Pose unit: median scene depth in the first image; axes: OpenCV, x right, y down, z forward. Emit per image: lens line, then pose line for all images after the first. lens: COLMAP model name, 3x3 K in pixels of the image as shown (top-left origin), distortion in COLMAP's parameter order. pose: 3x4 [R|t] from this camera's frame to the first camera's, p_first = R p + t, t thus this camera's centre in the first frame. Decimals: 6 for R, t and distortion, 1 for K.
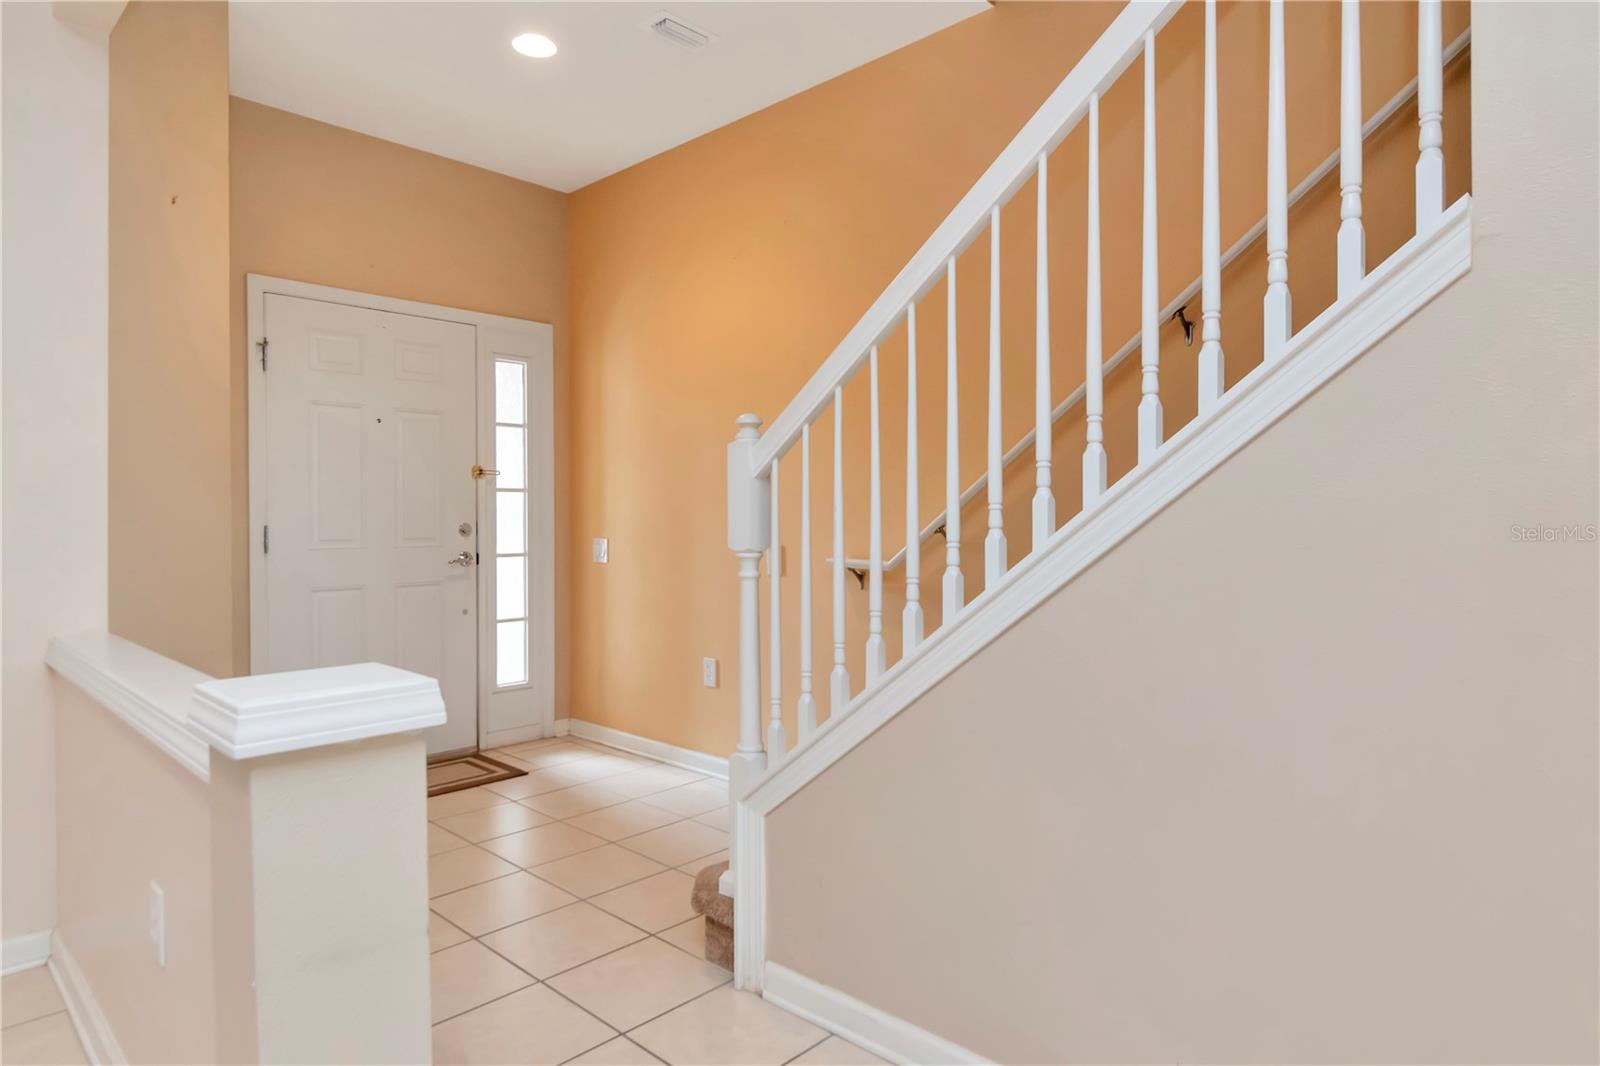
lens RADIAL K [[923.9, 0, 797.4], [0, 923.9, 546.8], [0, 0, 1]] dist [0.003959, 0.001975]
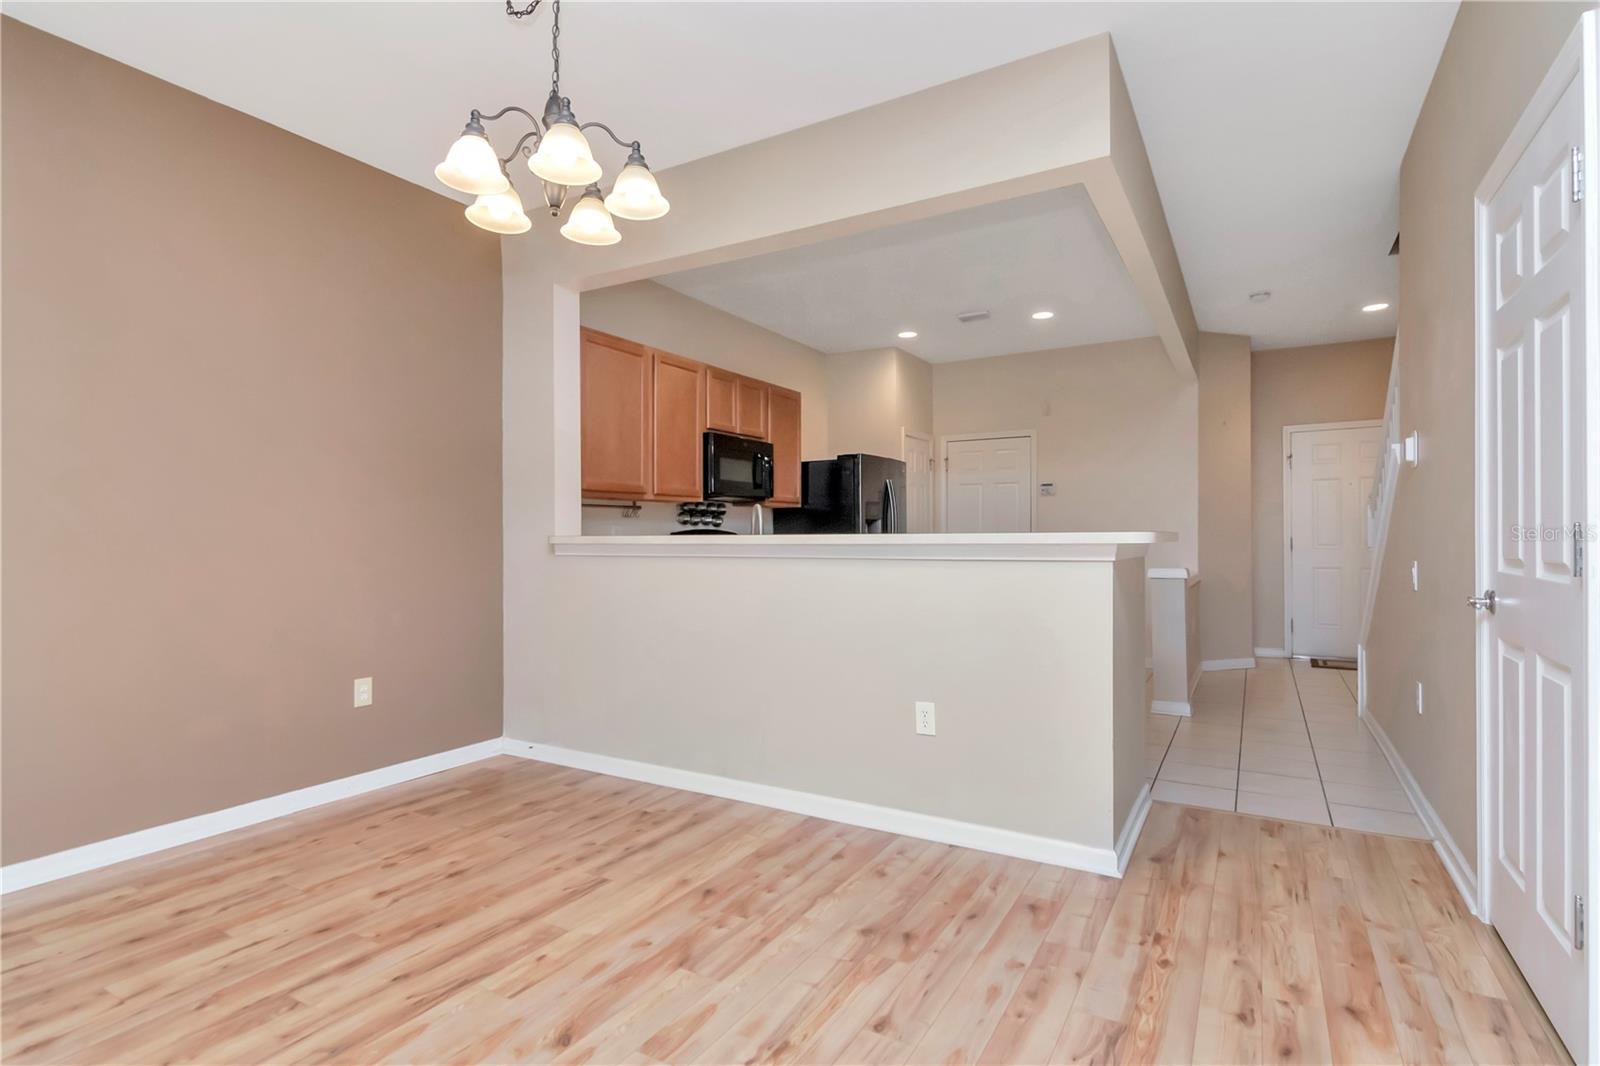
lens RADIAL K [[789.0, 0, 807.5], [0, 789.0, 541.1], [0, 0, 1]] dist [-0.018087, -0.000462]
pose [[0.242290, 0.002757, -0.970200, 1.196559], [-0.022833, 0.999735, -0.002862, 0.021649], [0.969935, 0.022846, 0.242289, -0.722246]]
